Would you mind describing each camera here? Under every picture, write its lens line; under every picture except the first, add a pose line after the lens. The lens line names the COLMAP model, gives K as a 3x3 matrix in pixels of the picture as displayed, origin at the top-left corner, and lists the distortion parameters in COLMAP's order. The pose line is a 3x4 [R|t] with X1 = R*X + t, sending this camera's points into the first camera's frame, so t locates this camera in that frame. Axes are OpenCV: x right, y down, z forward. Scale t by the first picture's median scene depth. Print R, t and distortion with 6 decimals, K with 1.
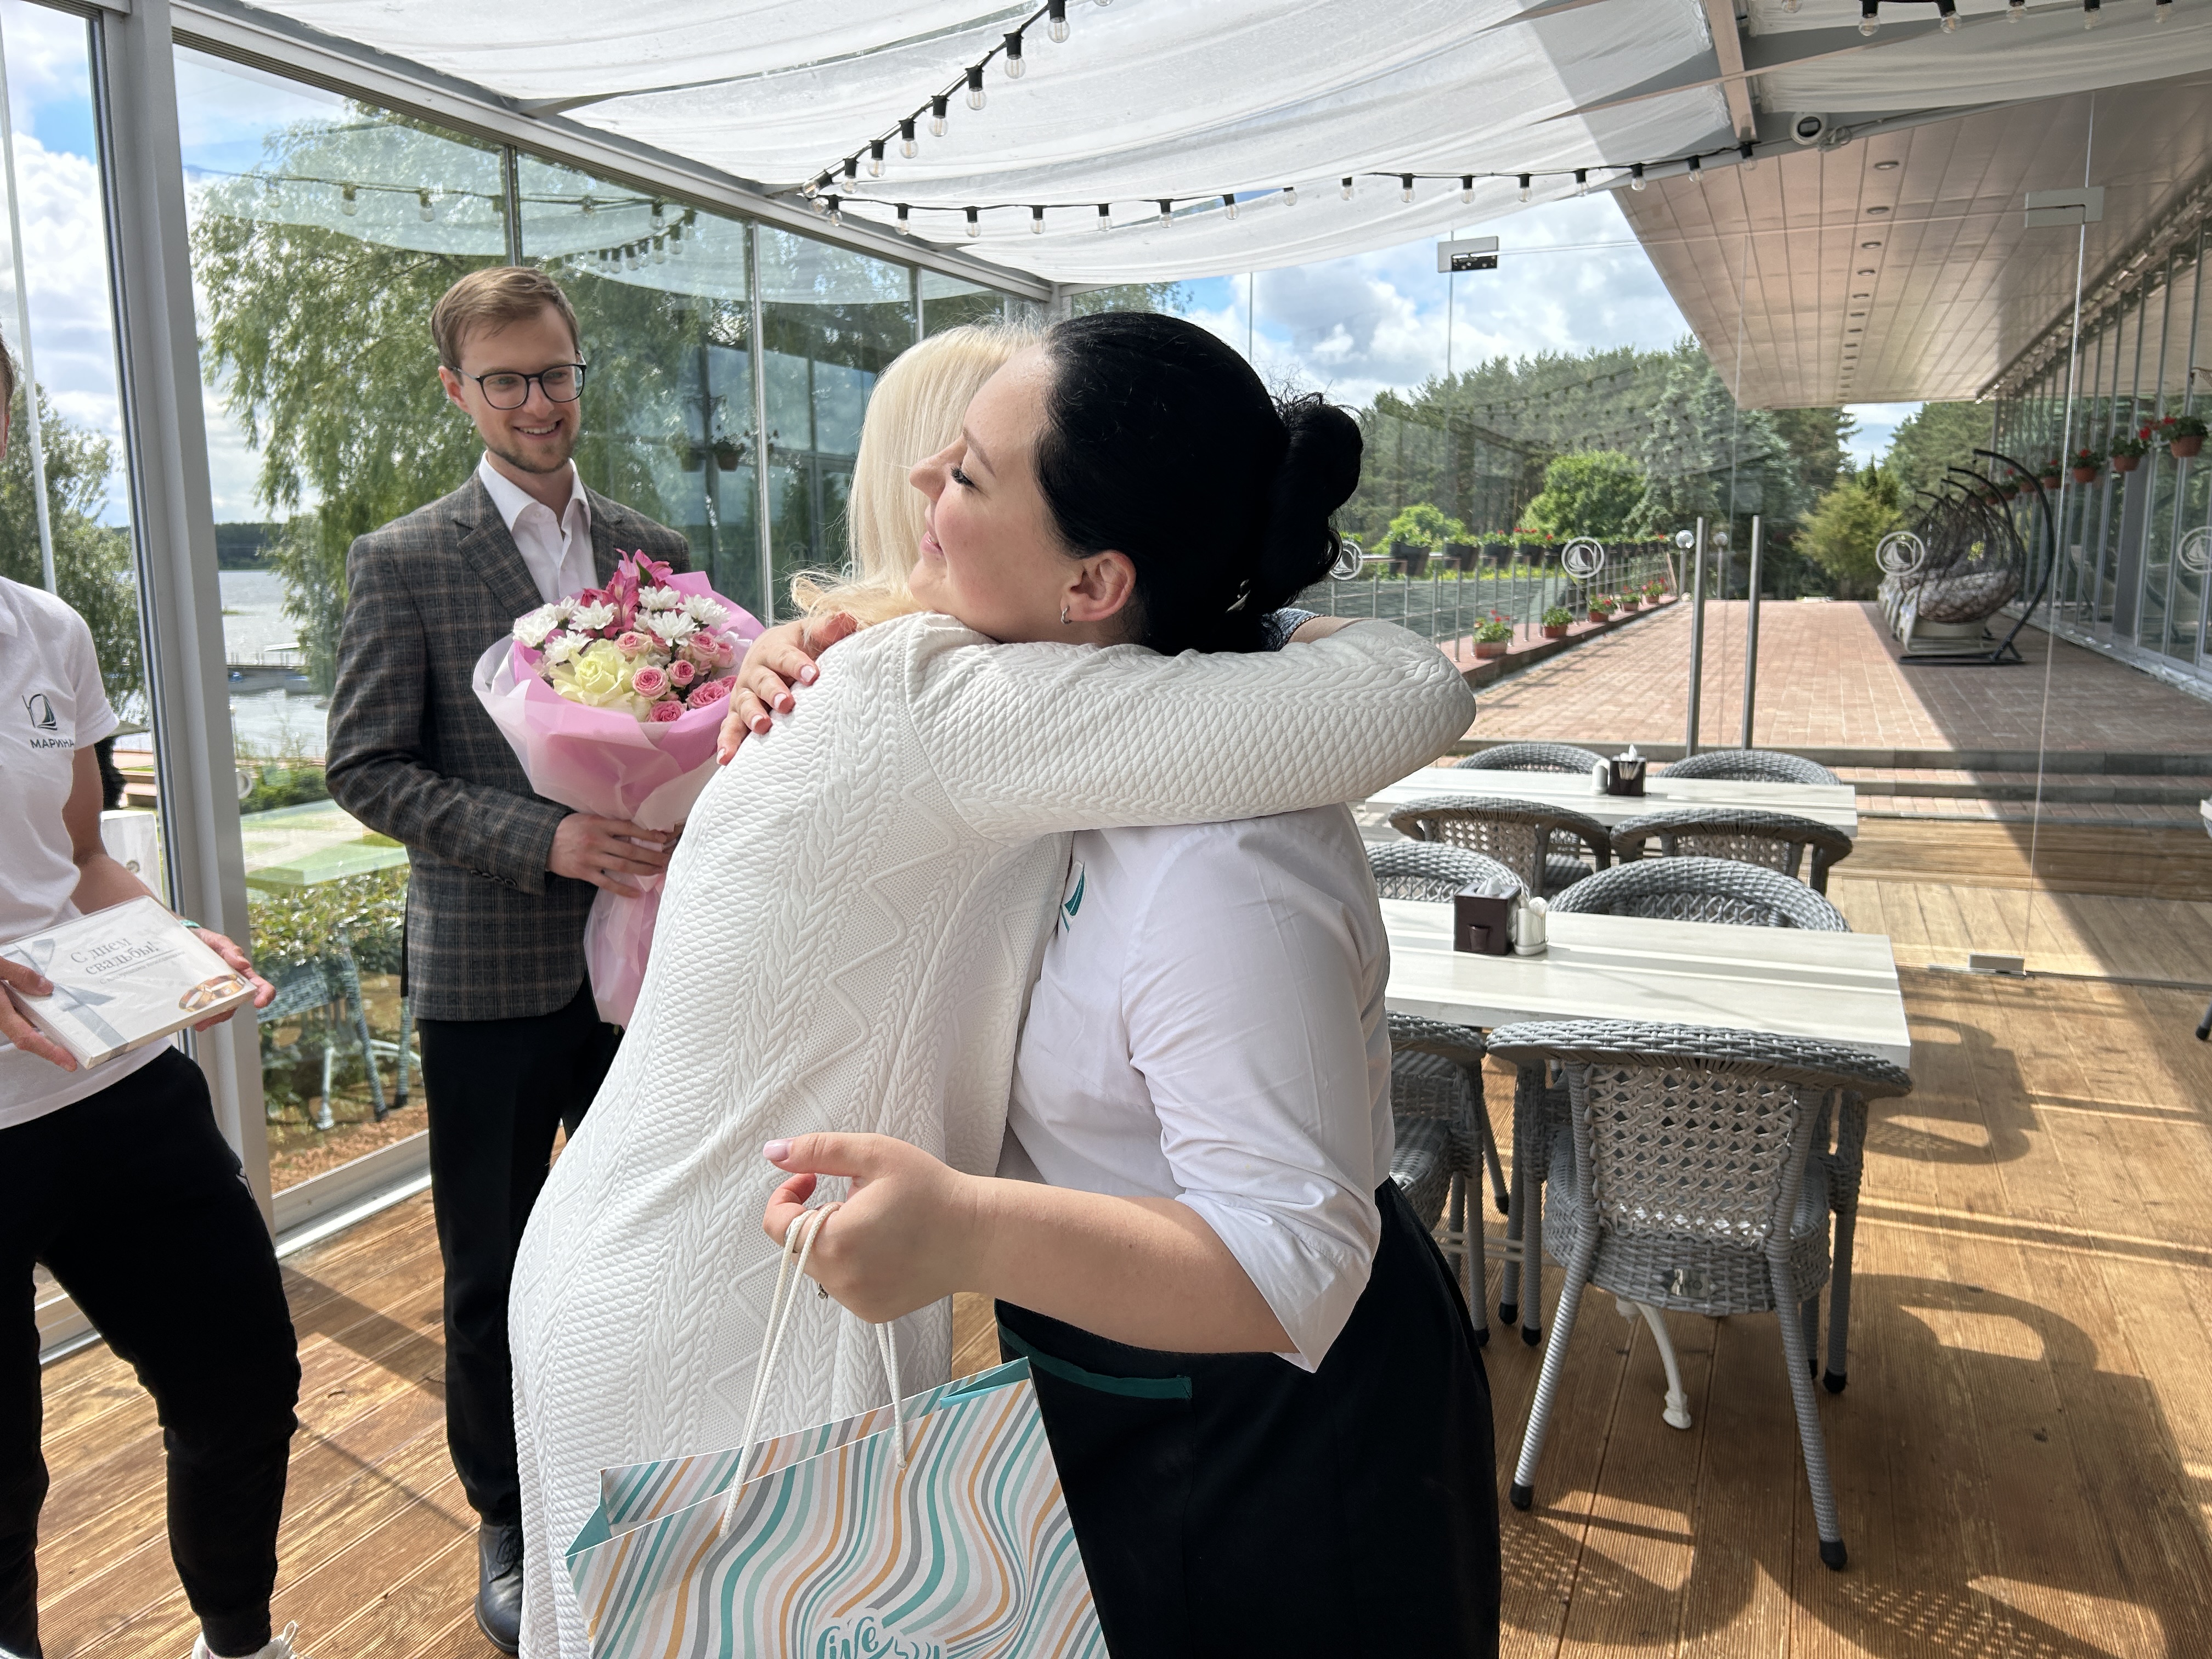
lens RADIAL K [[1683.3, 0, 1106.0], [0, 1683.3, 829.5], [0, 0, 1]] dist [0.059230, -0.046682]
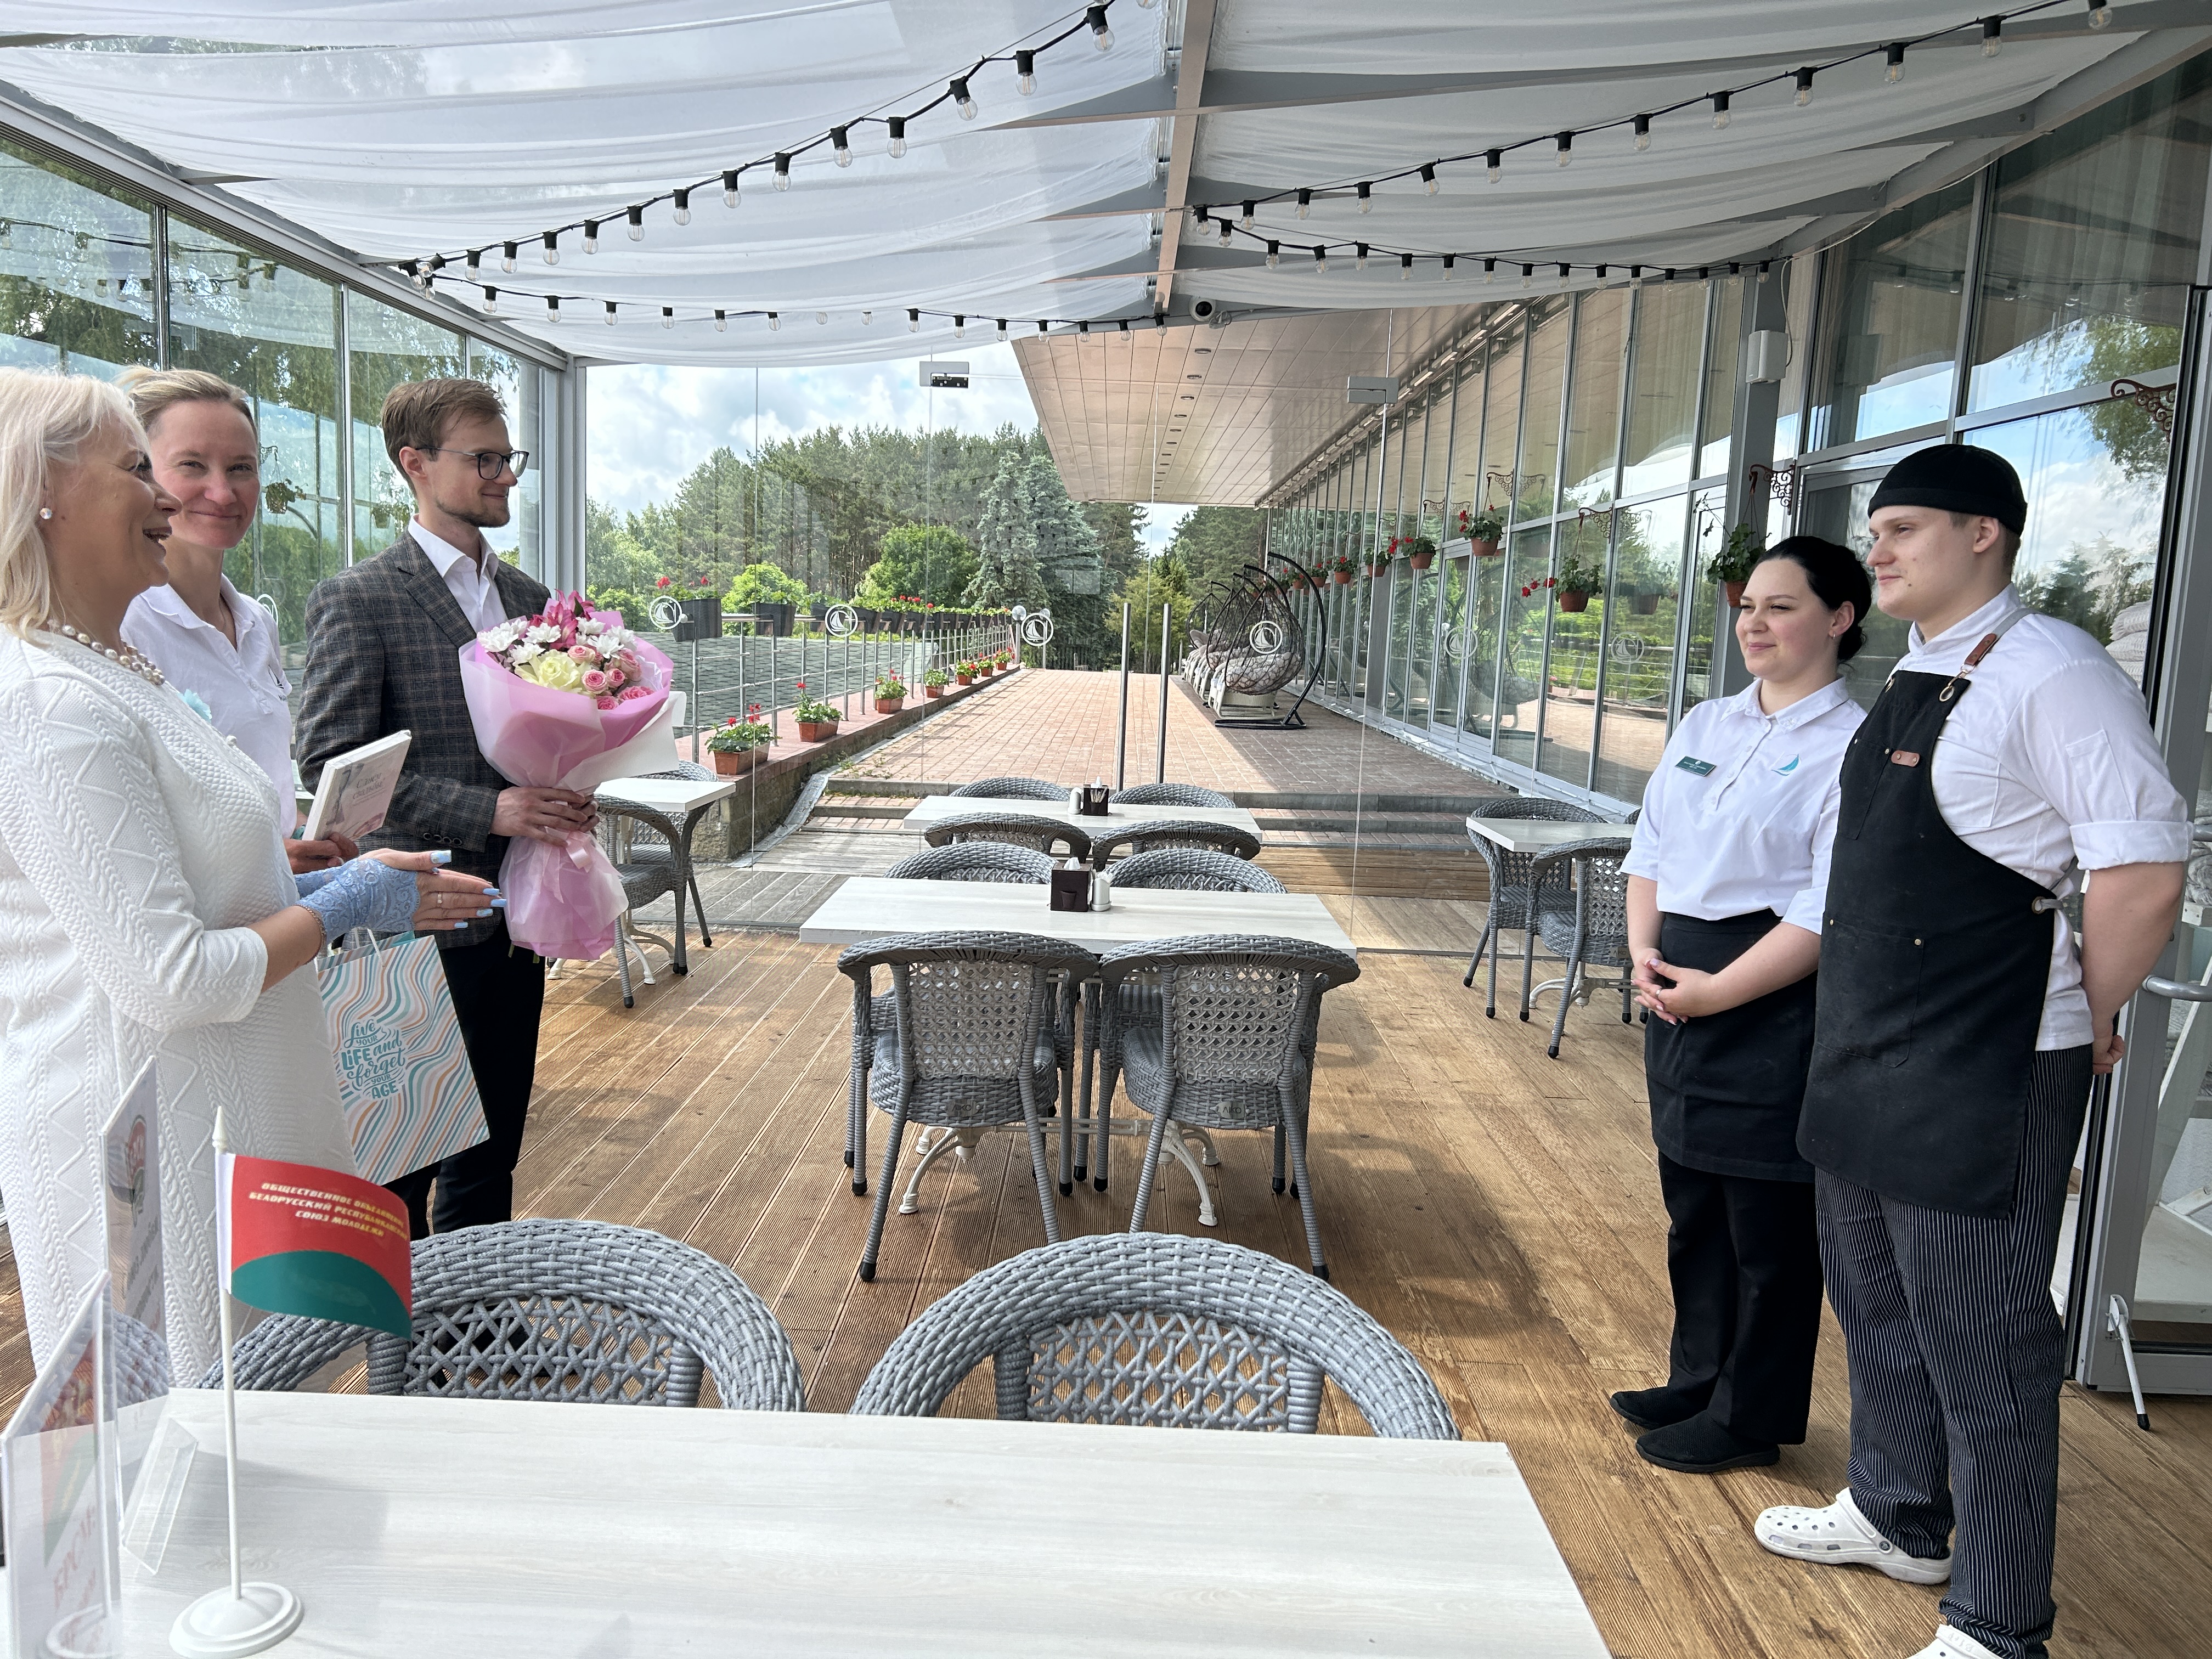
lens RADIAL K [[1647.8, 0, 1097.0], [0, 1647.8, 861.9], [0, 0, 1]] dist [0.166458, -0.177579]
pose [[0.927843, -0.013556, 0.372725, -0.084573], [0.018605, 0.999777, -0.009951, 0.014790], [-0.372507, 0.016167, 0.927889, -0.089197]]
